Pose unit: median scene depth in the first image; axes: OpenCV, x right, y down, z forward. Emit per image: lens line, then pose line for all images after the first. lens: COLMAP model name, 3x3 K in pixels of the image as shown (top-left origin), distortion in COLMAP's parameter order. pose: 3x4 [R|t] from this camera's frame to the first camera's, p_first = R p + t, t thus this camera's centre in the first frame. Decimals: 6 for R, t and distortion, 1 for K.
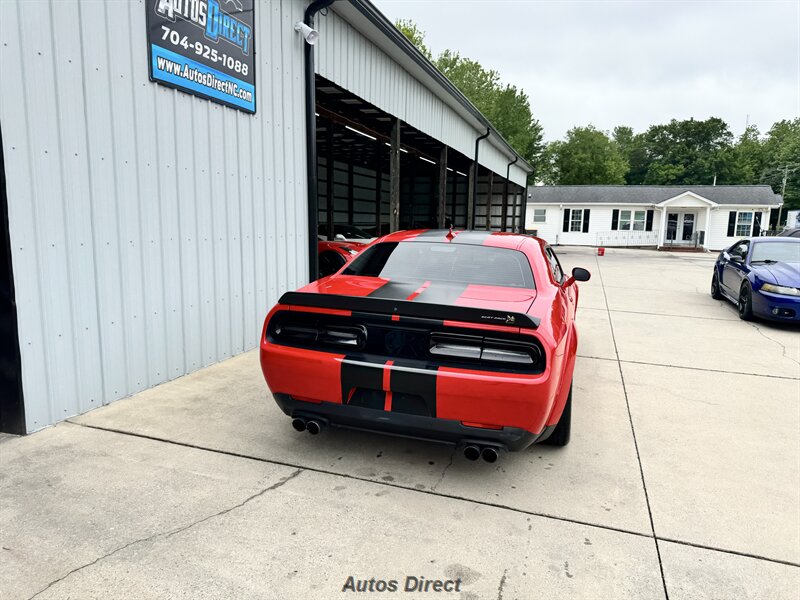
lens RADIAL K [[569.5, 0, 405.1], [0, 569.5, 296.1], [0, 0, 1]] dist [0.032691, -0.043391]
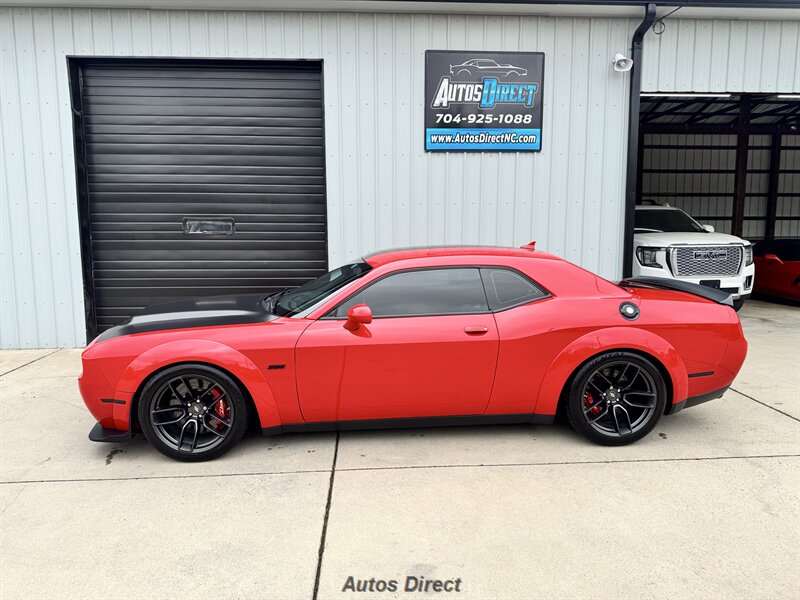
lens RADIAL K [[555.7, 0, 397.3], [0, 555.7, 299.7], [0, 0, 1]] dist [0.064702, -0.074291]
pose [[0.363753, 0.091882, -0.926953, 0.917998], [-0.112529, 0.992170, 0.054188, -0.035136], [0.924674, 0.084598, 0.371244, 0.342530]]
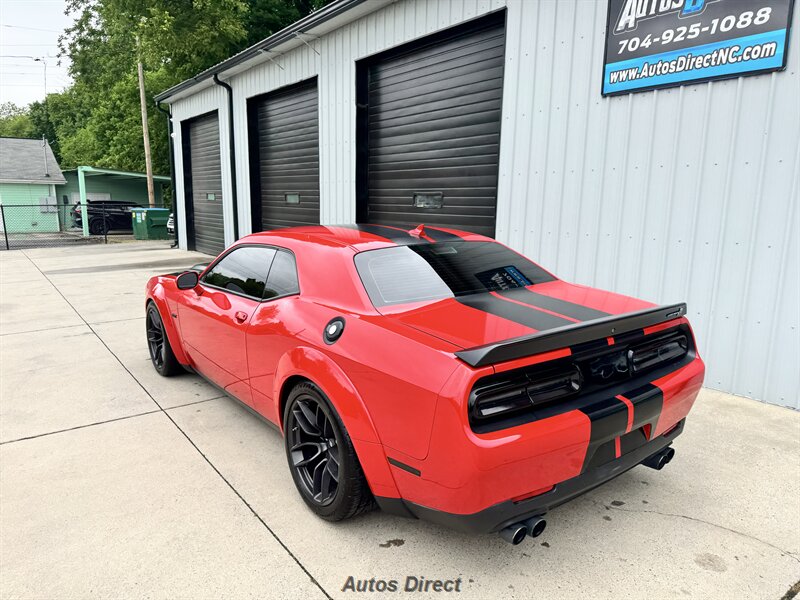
lens RADIAL K [[565.6, 0, 400.2], [0, 565.6, 305.8], [0, 0, 1]] dist [0.009554, -0.011729]
pose [[-0.581703, 0.118648, -0.804701, 0.698445], [-0.135147, 0.961455, 0.239456, -0.170339], [0.802095, 0.248045, -0.543247, 1.262972]]
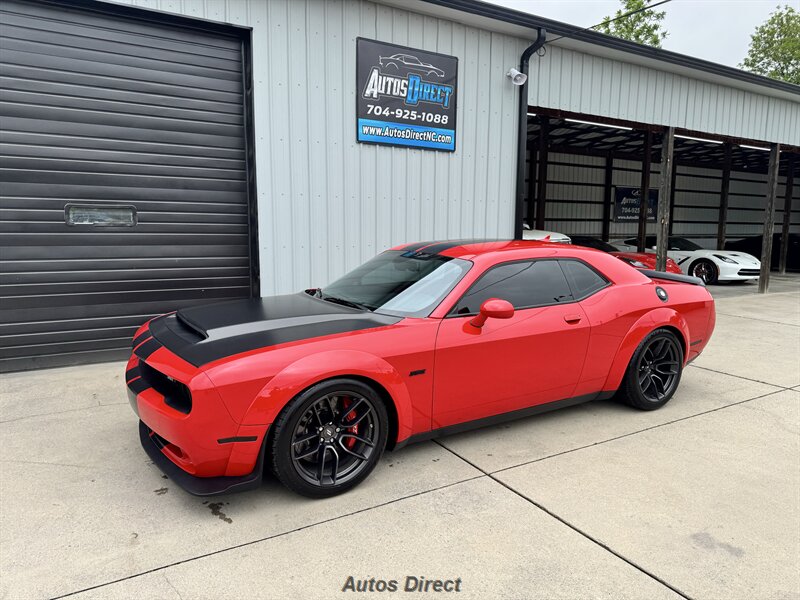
lens RADIAL K [[558.9, 0, 396.3], [0, 558.9, 299.8], [0, 0, 1]] dist [0.073738, -0.082465]
pose [[0.752404, 0.068261, -0.655155, 0.595031], [-0.079114, 0.996781, 0.012999, 0.017828], [0.653933, 0.042052, 0.755383, -0.055145]]
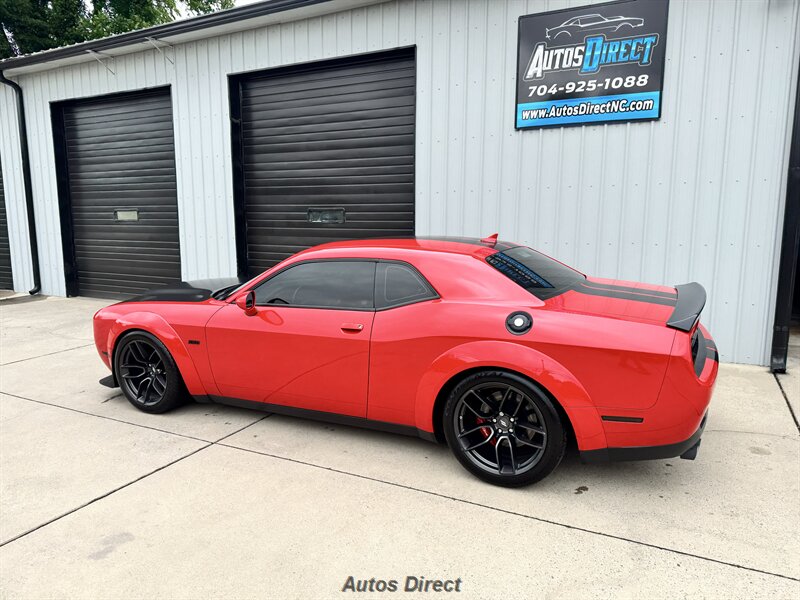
lens RADIAL K [[565.1, 0, 400.2], [0, 565.1, 301.8], [0, 0, 1]] dist [0.029363, -0.033789]
pose [[-0.163110, 0.122257, -0.979004, 0.945771], [-0.134264, 0.980311, 0.144789, -0.109475], [0.977429, 0.155062, -0.143484, 0.889060]]
